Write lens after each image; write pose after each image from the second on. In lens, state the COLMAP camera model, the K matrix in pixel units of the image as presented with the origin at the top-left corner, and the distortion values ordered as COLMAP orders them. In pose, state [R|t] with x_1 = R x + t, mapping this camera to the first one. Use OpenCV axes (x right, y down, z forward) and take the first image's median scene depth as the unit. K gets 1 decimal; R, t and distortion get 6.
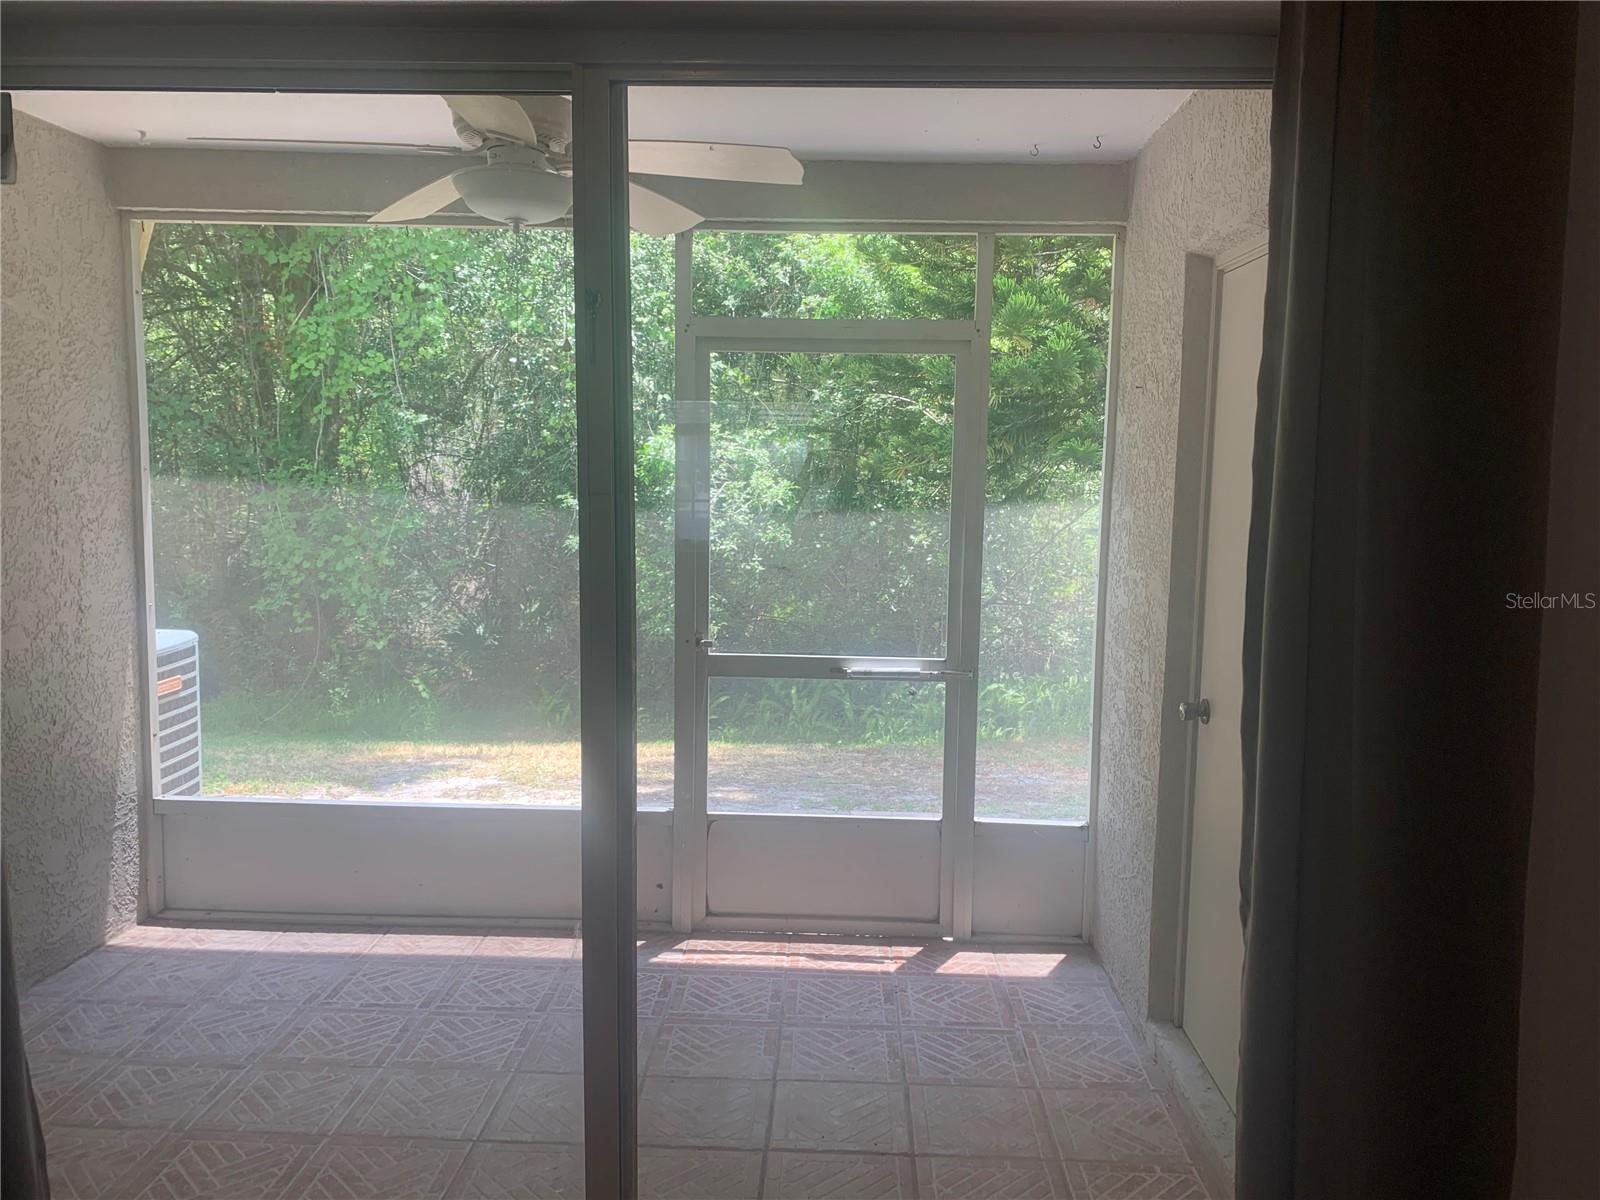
lens RADIAL K [[1210.2, 0, 802.1], [0, 1210.2, 597.6], [0, 0, 1]] dist [-0.002911, 0.001278]
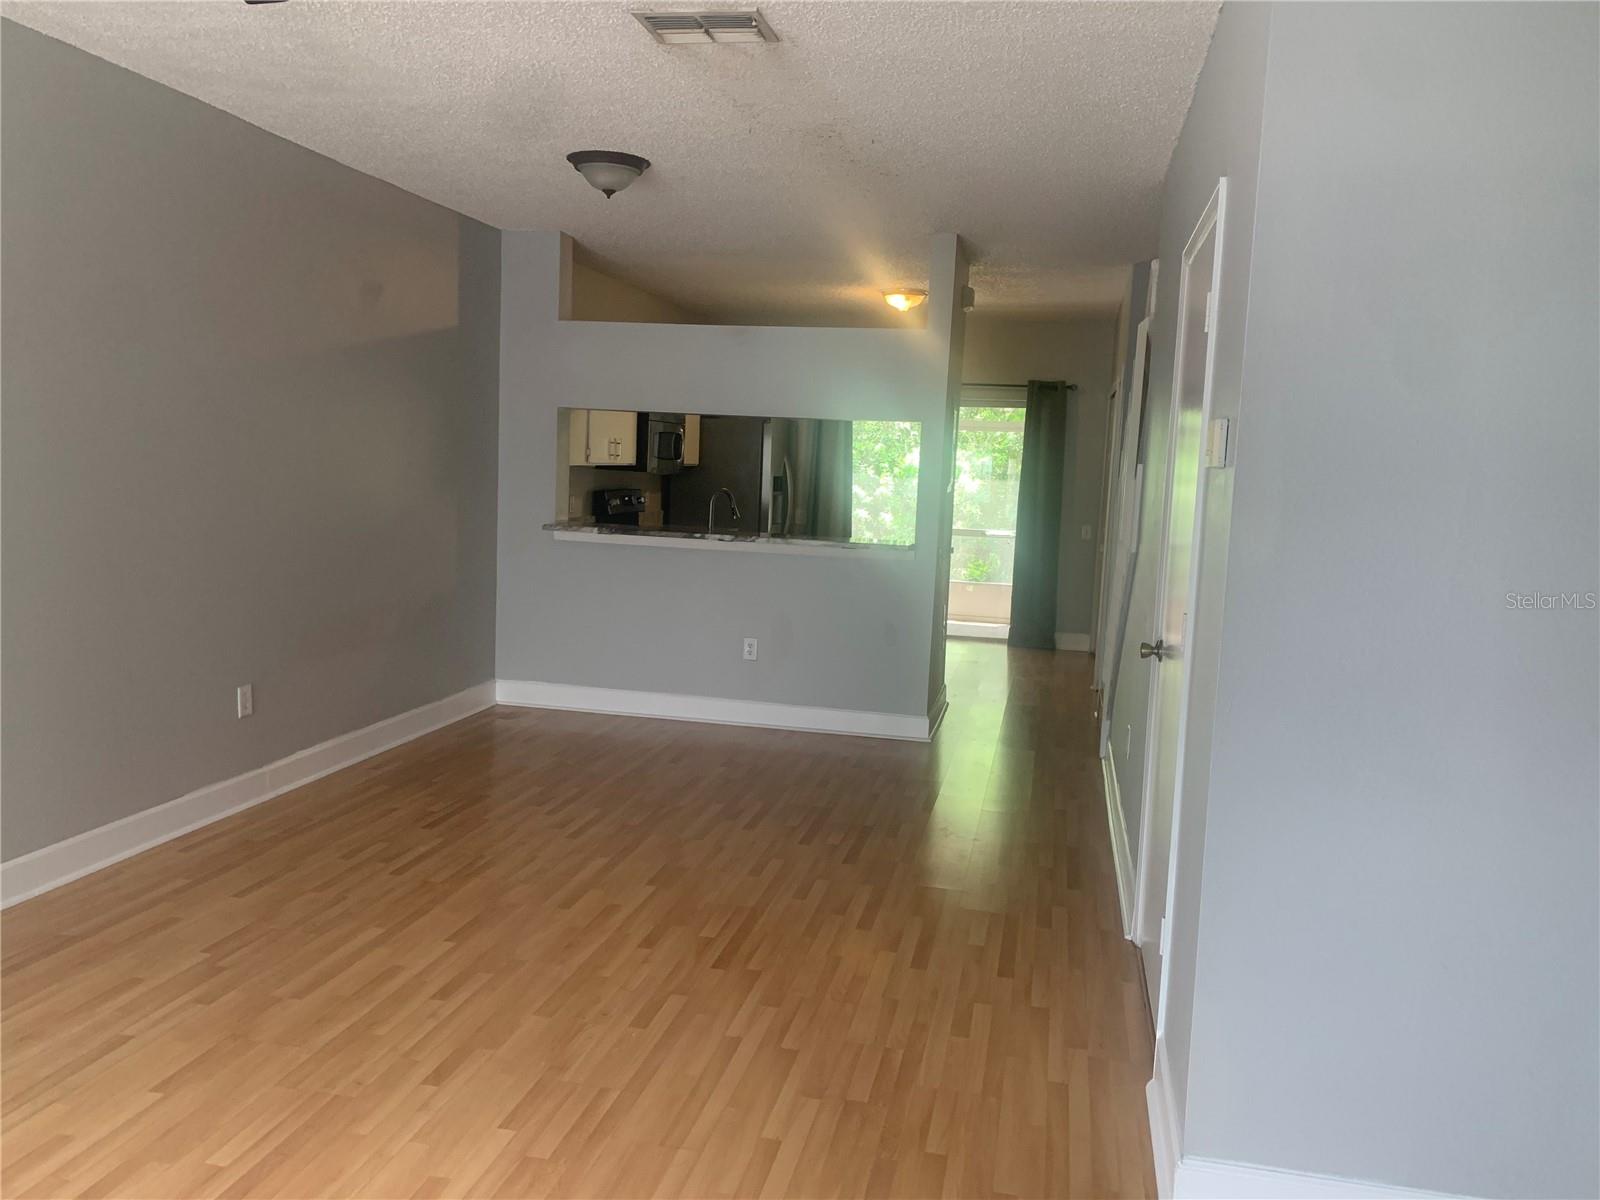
lens RADIAL K [[1210.2, 0, 799.8], [0, 1210.2, 602.7], [0, 0, 1]] dist [-0.002911, 0.001278]
pose [[0.984987, 0.054462, -0.163812, 0.027890], [-0.054038, 0.998514, 0.007042, 0.081592], [0.163952, 0.001916, 0.986466, -0.768169]]
